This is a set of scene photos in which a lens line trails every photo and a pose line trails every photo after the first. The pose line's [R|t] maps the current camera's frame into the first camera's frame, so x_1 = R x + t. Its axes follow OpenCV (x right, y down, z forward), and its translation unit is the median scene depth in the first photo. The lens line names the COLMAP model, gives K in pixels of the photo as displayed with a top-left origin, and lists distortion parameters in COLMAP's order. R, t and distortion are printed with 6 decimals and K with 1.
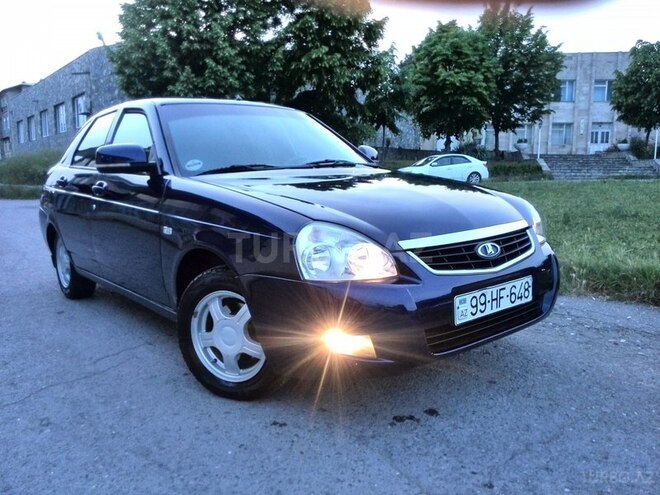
lens RADIAL K [[537.7, 0, 336.8], [0, 537.7, 245.4], [0, 0, 1]] dist [0.055689, -0.094224]
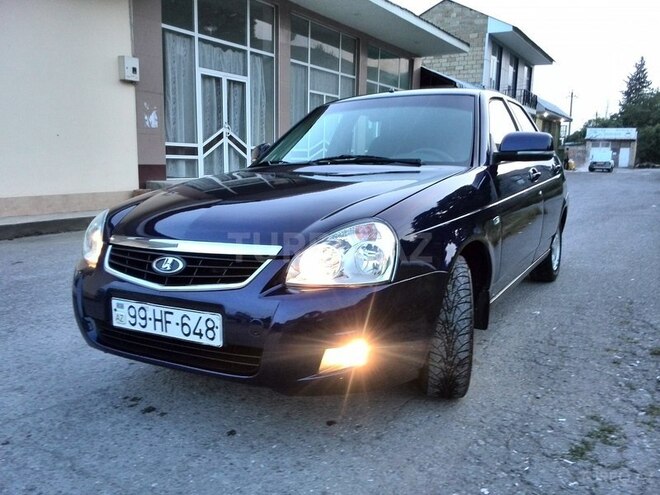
lens RADIAL K [[537.7, 0, 325.5], [0, 537.7, 249.0], [0, 0, 1]] dist [0.055689, -0.094224]
pose [[0.343860, 0.163322, -0.924709, 0.793371], [-0.128527, 0.983676, 0.125943, -0.108059], [0.930183, 0.075543, 0.359238, 0.619335]]
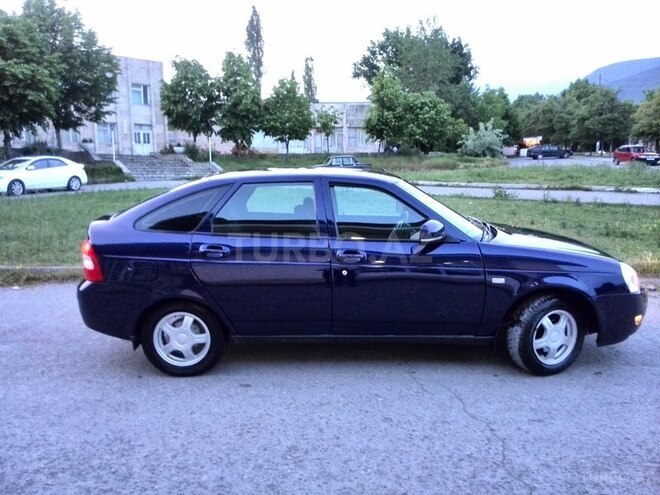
lens RADIAL K [[537.7, 0, 326.7], [0, 537.7, 249.4], [0, 0, 1]] dist [0.055689, -0.094224]
pose [[0.654698, -0.114733, 0.747132, -0.134581], [0.098365, 0.992940, 0.066285, -0.020151], [-0.749463, 0.030095, 0.661362, 0.029535]]
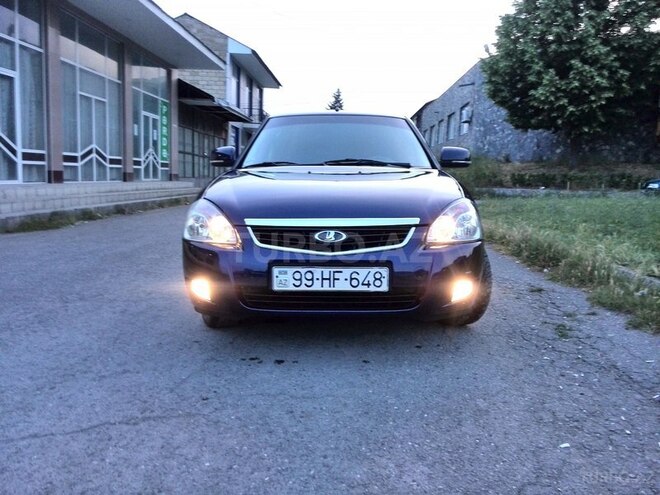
lens RADIAL K [[537.7, 0, 331.8], [0, 537.7, 245.0], [0, 0, 1]] dist [0.055689, -0.094224]
pose [[0.758889, 0.110654, -0.641750, 0.687777], [-0.117273, 0.992569, 0.032466, -0.007112], [0.640574, 0.050622, 0.766226, 0.082766]]
